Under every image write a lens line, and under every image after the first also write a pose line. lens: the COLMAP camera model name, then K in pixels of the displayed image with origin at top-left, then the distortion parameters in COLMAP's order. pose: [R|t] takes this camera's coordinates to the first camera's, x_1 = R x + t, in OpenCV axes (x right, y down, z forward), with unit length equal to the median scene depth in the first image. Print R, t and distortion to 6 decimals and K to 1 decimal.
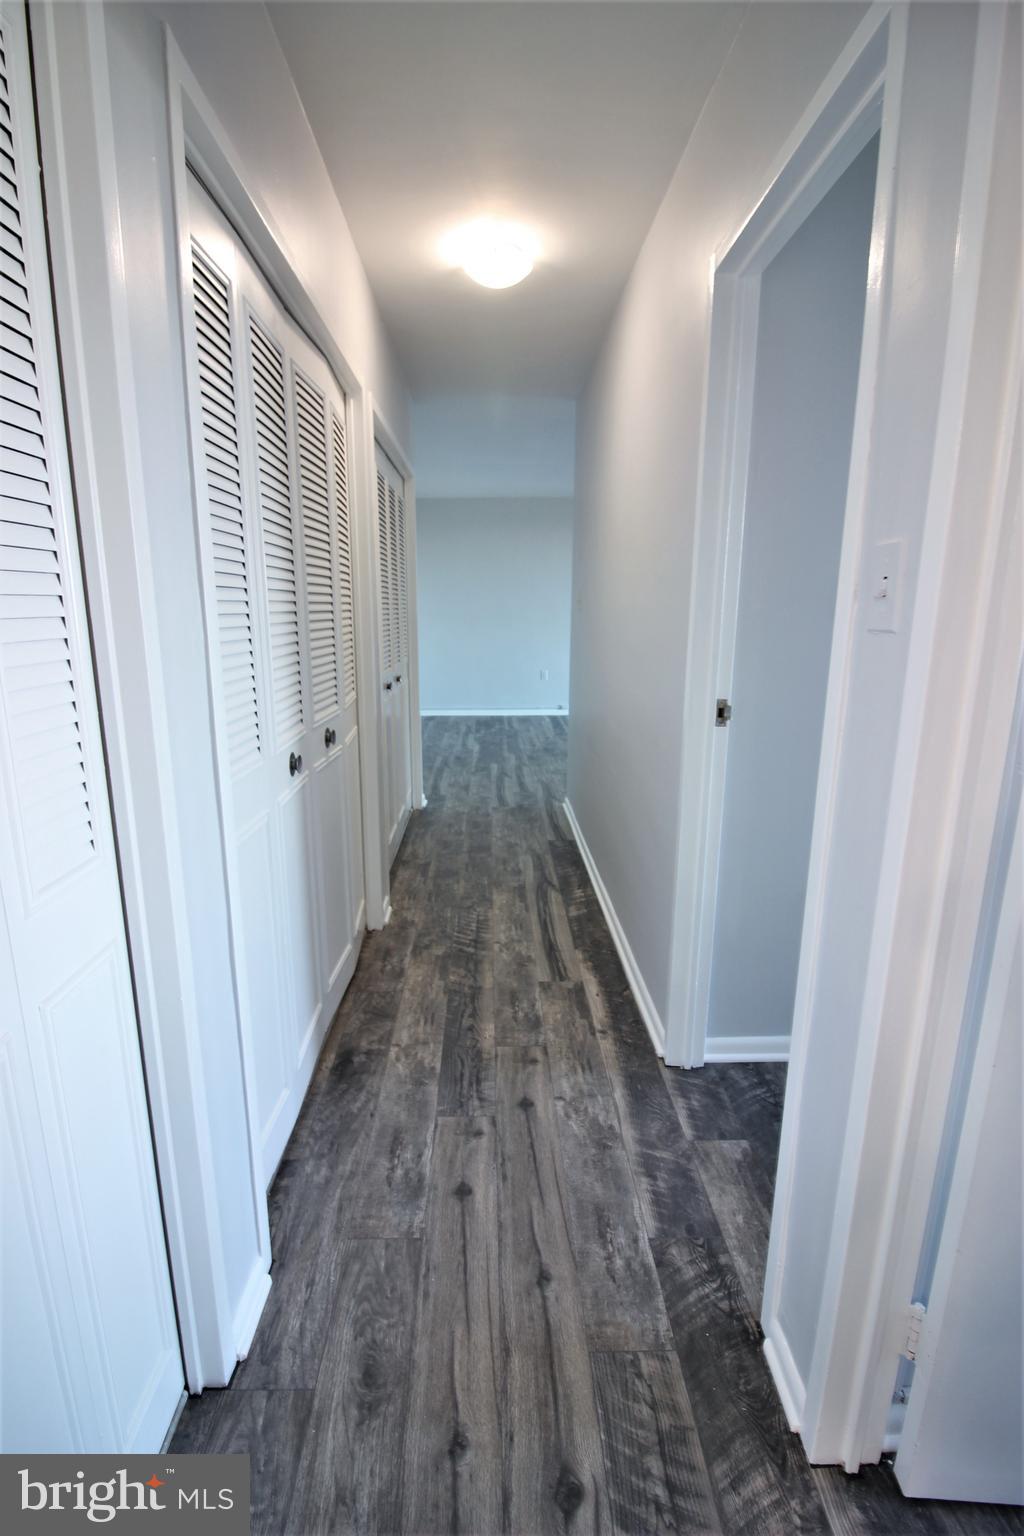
lens RADIAL K [[714.5, 0, 512.0], [0, 714.5, 759.9], [0, 0, 1]] dist [-0.006310, -0.007093]
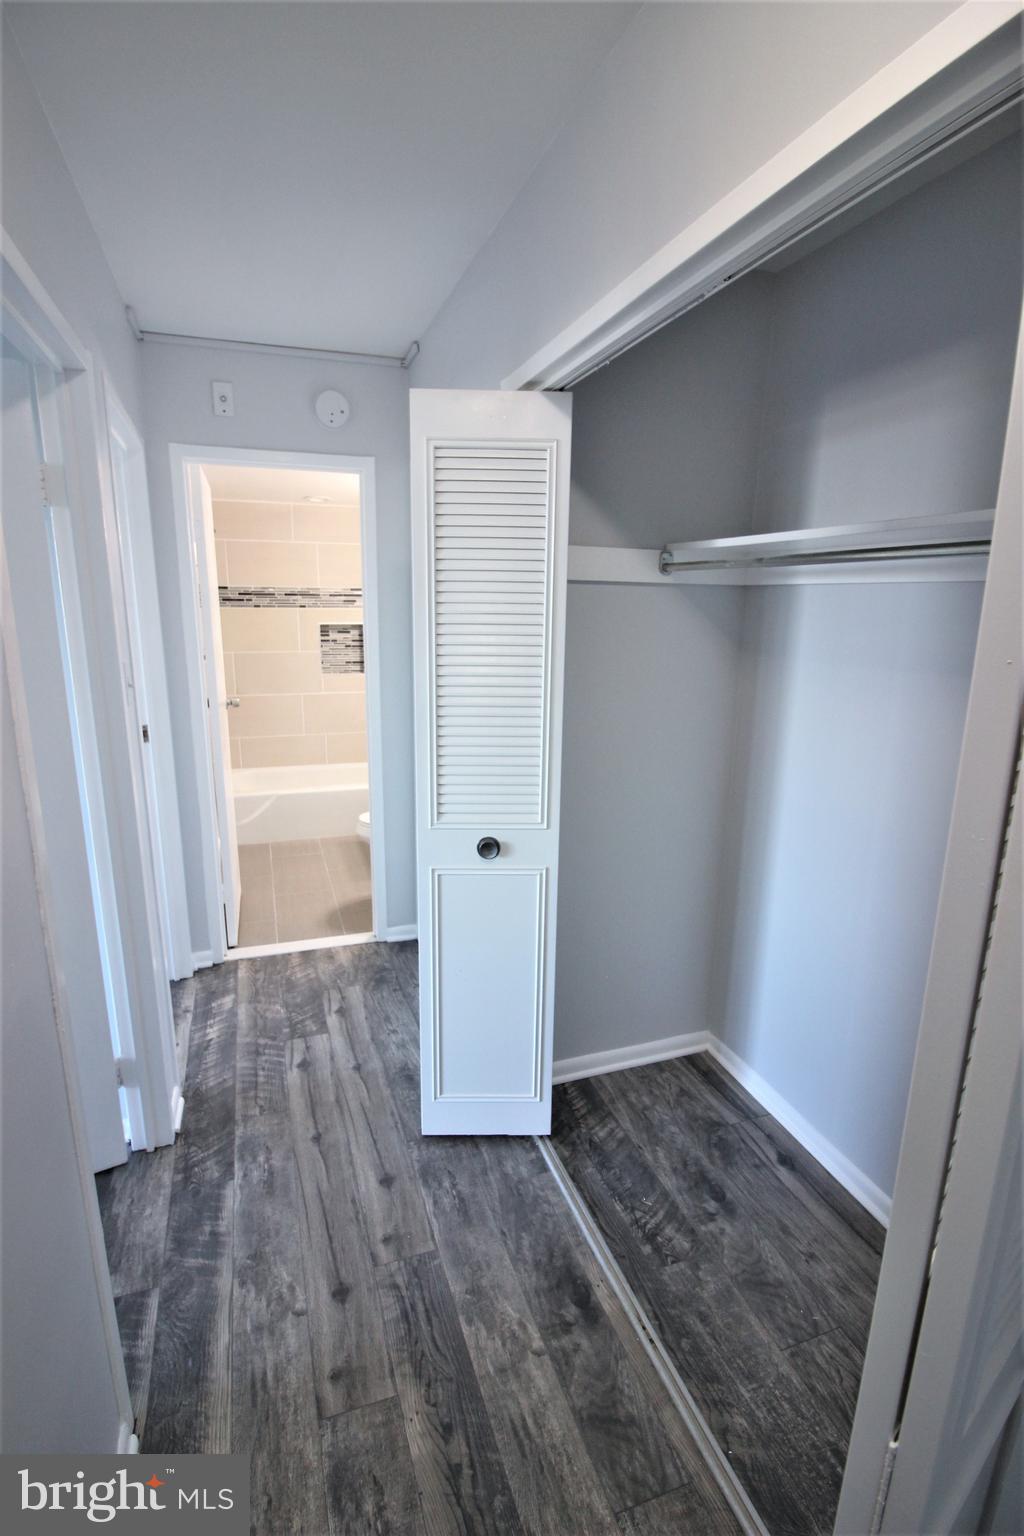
lens RADIAL K [[714.5, 0, 507.2], [0, 714.5, 767.4], [0, 0, 1]] dist [-0.006310, -0.007093]
pose [[-0.952906, 0.058141, -0.297640, 0.048574], [-0.076588, 0.903501, 0.421687, -0.484424], [0.293435, 0.424624, -0.856499, 1.589279]]
